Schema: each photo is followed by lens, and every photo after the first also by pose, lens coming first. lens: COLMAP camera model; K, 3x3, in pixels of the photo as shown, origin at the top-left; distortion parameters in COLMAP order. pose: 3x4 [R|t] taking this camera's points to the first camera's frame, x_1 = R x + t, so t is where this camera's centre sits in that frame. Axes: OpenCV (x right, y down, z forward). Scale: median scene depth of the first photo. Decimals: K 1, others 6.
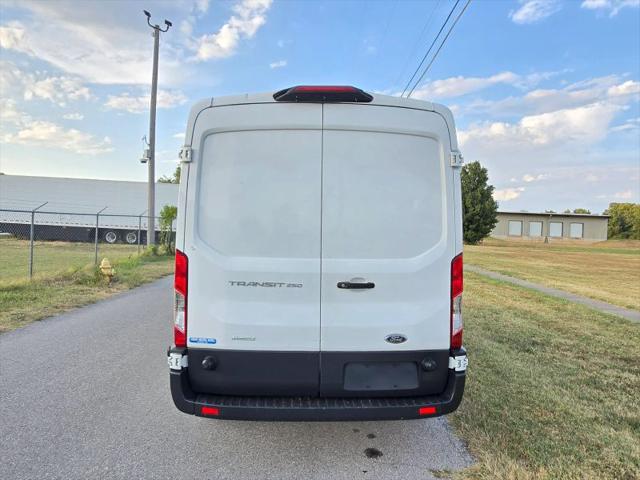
lens RADIAL K [[439.7, 0, 314.4], [0, 439.7, 238.4], [0, 0, 1]] dist [-0.000911, -0.001718]
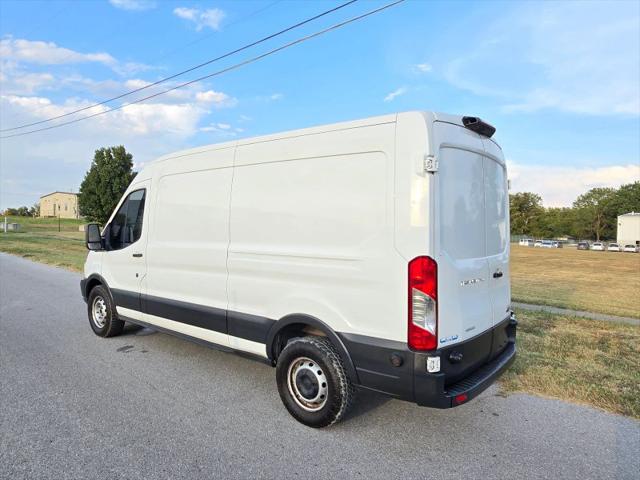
lens RADIAL K [[439.7, 0, 314.4], [0, 439.7, 238.4], [0, 0, 1]] dist [-0.000911, -0.001718]
pose [[0.630635, -0.039982, 0.775049, -0.046646], [0.012814, 0.999072, 0.041112, -0.002305], [-0.775974, -0.015995, 0.630562, 0.020855]]
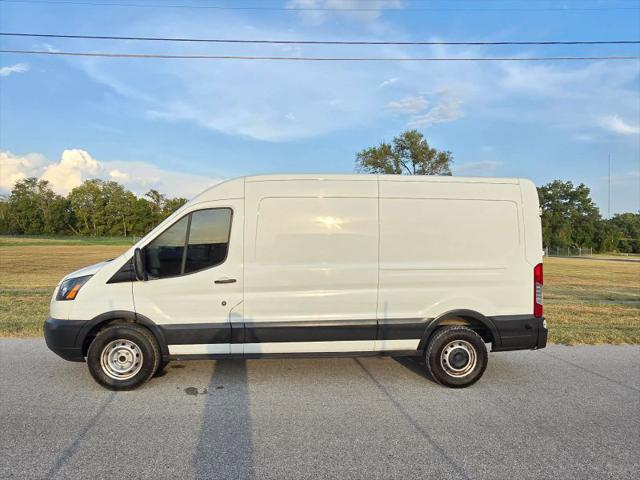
lens RADIAL K [[445.5, 0, 320.0], [0, 445.5, 240.0], [0, 0, 1]] dist [-0.000470, 0.001073]
pose [[-0.124855, -0.044068, 0.991196, -0.074153], [0.001252, 0.999005, 0.044573, -0.005742], [-0.992174, 0.006807, -0.124675, 0.078948]]
